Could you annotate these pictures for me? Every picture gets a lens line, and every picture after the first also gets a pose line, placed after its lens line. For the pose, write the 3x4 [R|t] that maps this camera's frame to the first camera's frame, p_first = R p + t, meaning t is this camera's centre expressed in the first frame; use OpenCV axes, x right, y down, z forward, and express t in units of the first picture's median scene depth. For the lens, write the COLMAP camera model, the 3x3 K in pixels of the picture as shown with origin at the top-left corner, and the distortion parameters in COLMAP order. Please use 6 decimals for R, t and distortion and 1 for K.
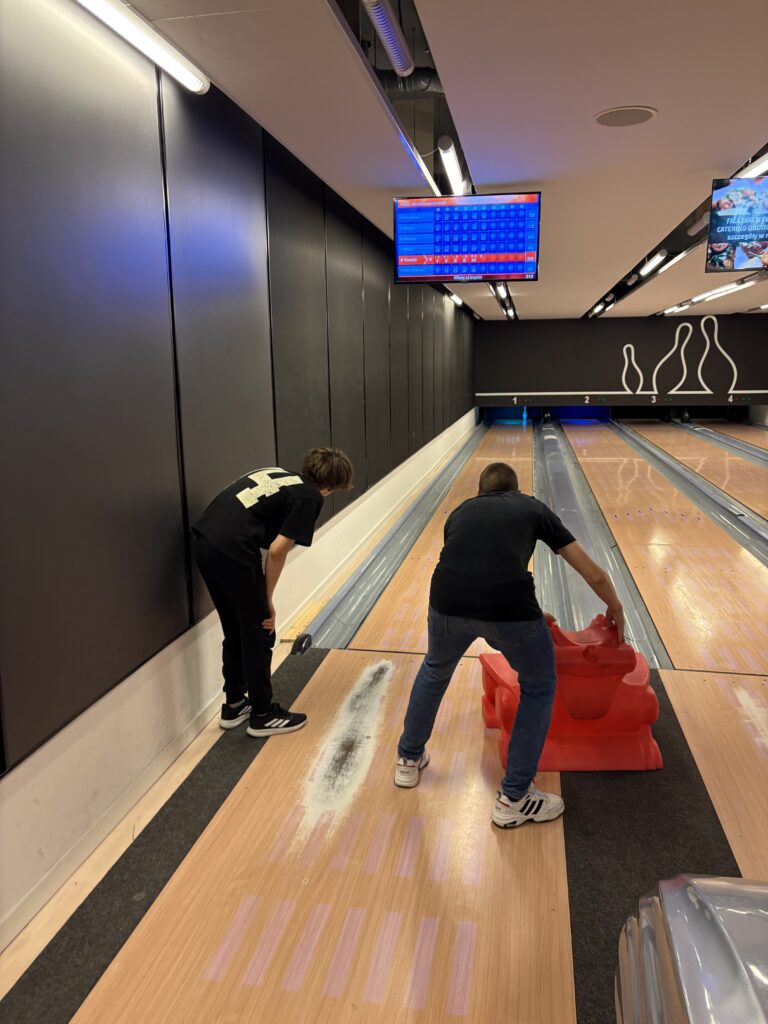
lens RADIAL K [[778.1, 0, 384.0], [0, 778.1, 512.0], [0, 0, 1]] dist [0.006632, 0.003256]
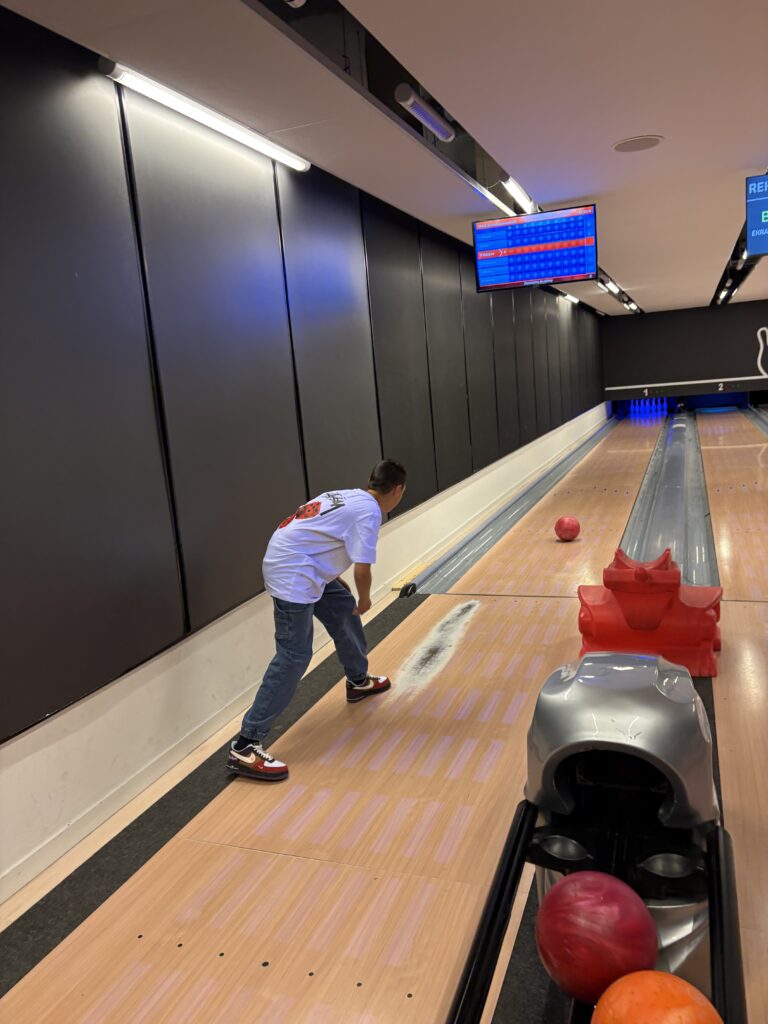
lens RADIAL K [[775.4, 0, 386.5], [0, 775.4, 503.8], [0, 0, 1]] dist [0.011502, 0.004785]
pose [[0.982300, -0.040154, -0.182959, 0.083800], [0.036248, 0.999039, -0.024643, 0.057003], [0.183773, 0.017575, 0.982812, -0.197439]]
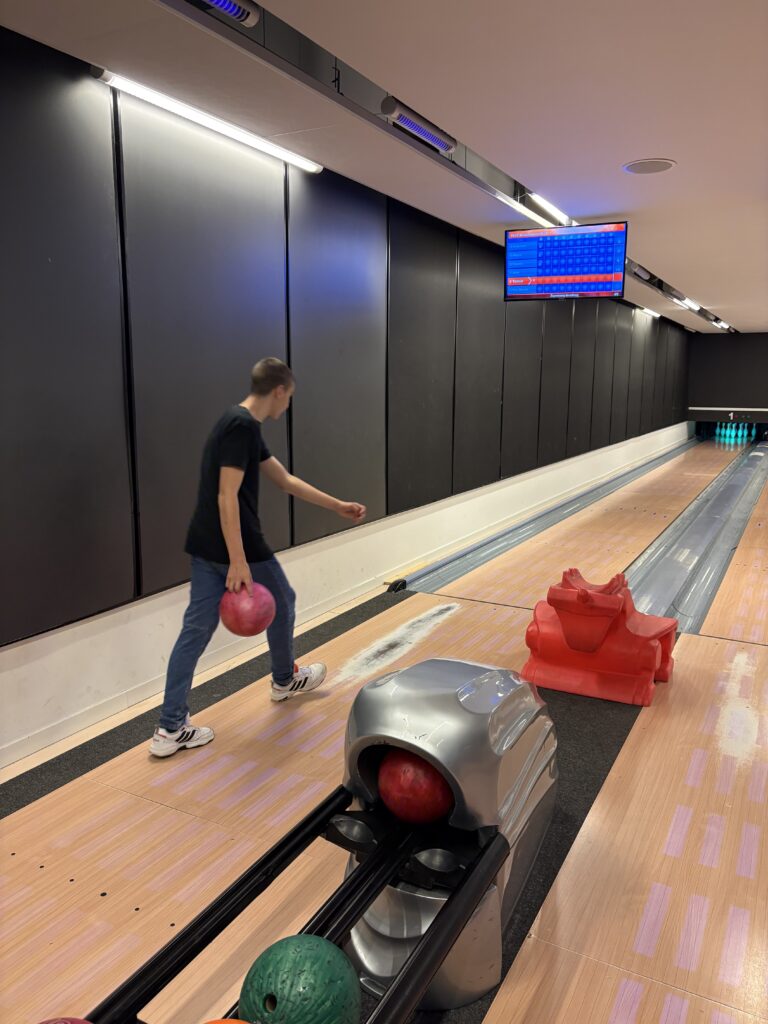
lens RADIAL K [[775.5, 0, 380.6], [0, 775.5, 508.3], [0, 0, 1]] dist [0.008936, -0.000125]
pose [[0.953306, 0.071779, -0.293353, 0.211122], [-0.077354, 0.996976, -0.007431, 0.051335], [0.291933, 0.029777, 0.955975, -0.197842]]
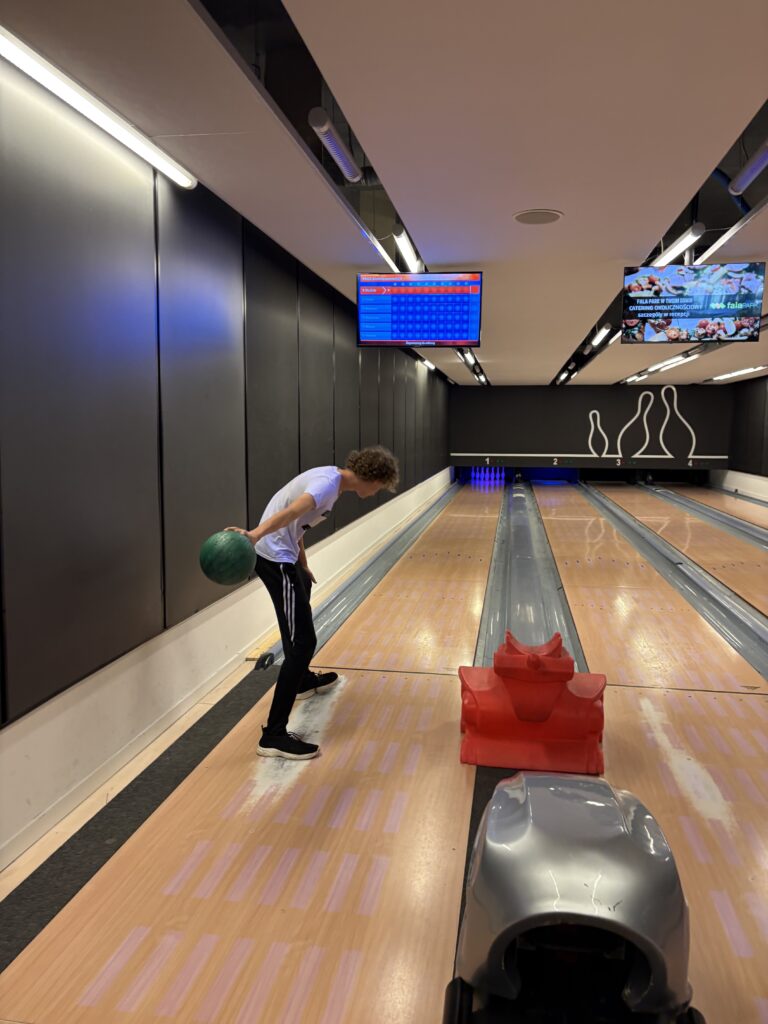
lens RADIAL K [[773.1, 0, 393.4], [0, 773.1, 507.2], [0, 0, 1]] dist [0.032915, -0.046250]
pose [[0.999233, 0.018352, 0.034591, 0.033042], [-0.015379, 0.996318, -0.084349, 0.038120], [-0.036012, 0.083753, 0.995836, -0.117743]]
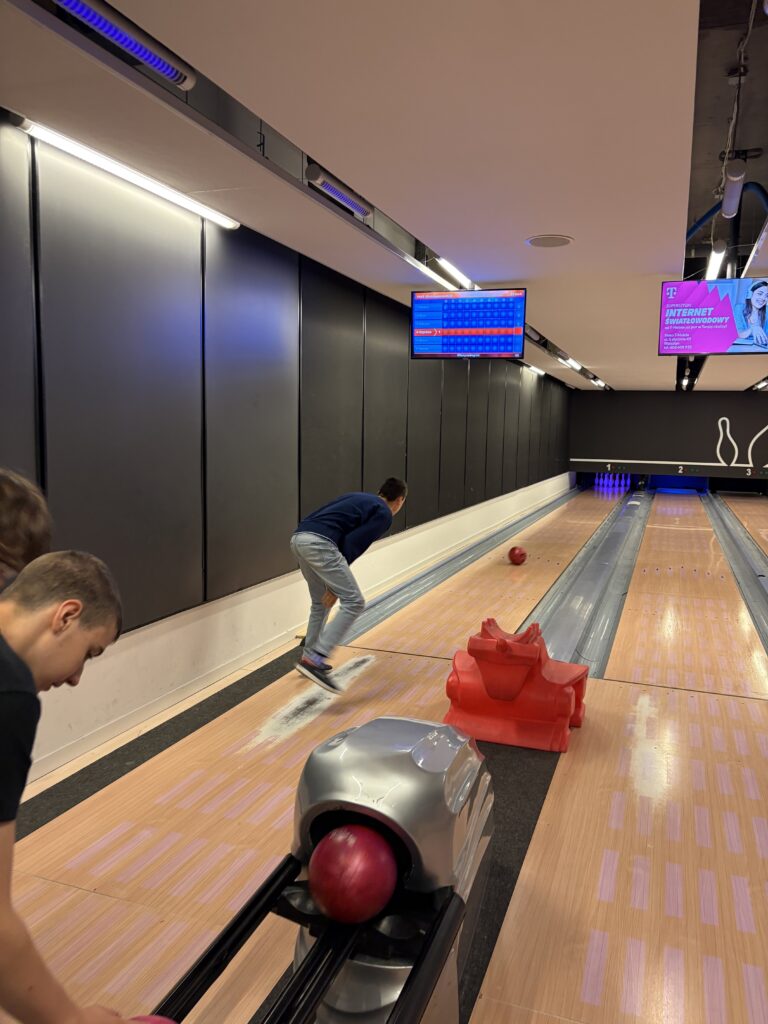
lens RADIAL K [[773.1, 0, 393.4], [0, 773.1, 507.2], [0, 0, 1]] dist [0.032915, -0.046250]
pose [[0.988098, 0.051284, -0.145024, 0.181167], [-0.063532, 0.994678, -0.081117, 0.047309], [0.140092, 0.089365, 0.986097, -0.209015]]
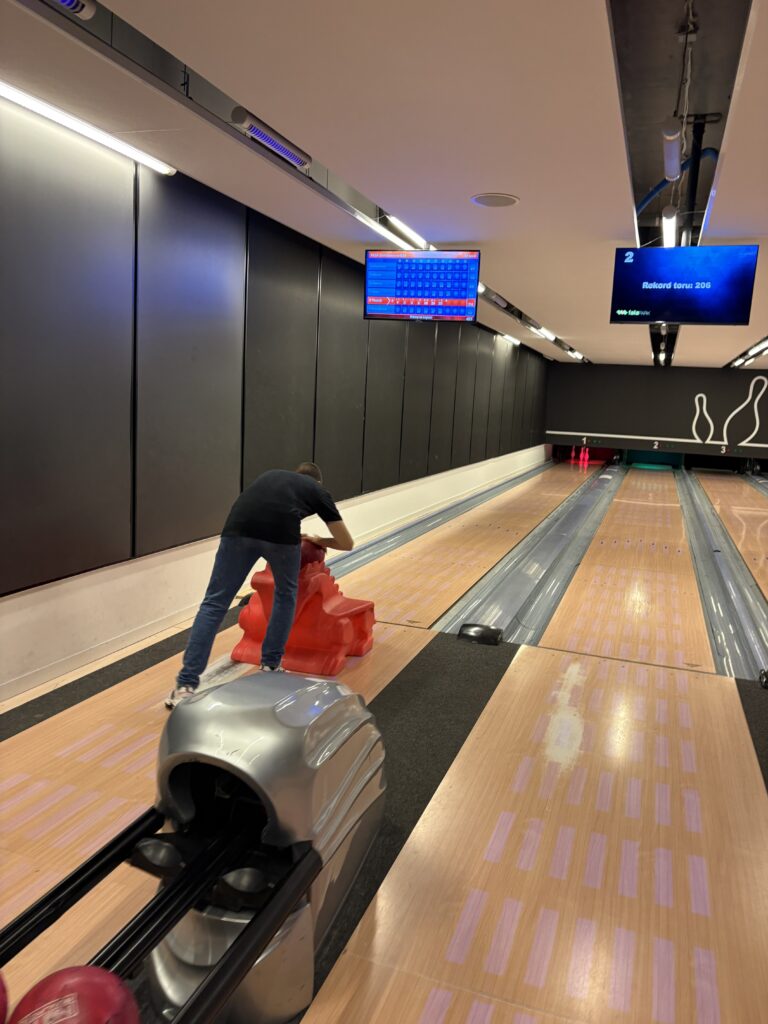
lens RADIAL K [[774.9, 0, 386.4], [0, 774.9, 500.4], [0, 0, 1]] dist [0.036625, -0.051375]
pose [[0.987793, 0.085434, -0.130251, 0.237359], [-0.092712, 0.994393, -0.050864, 0.051127], [0.125175, 0.062319, 0.990175, -0.191454]]
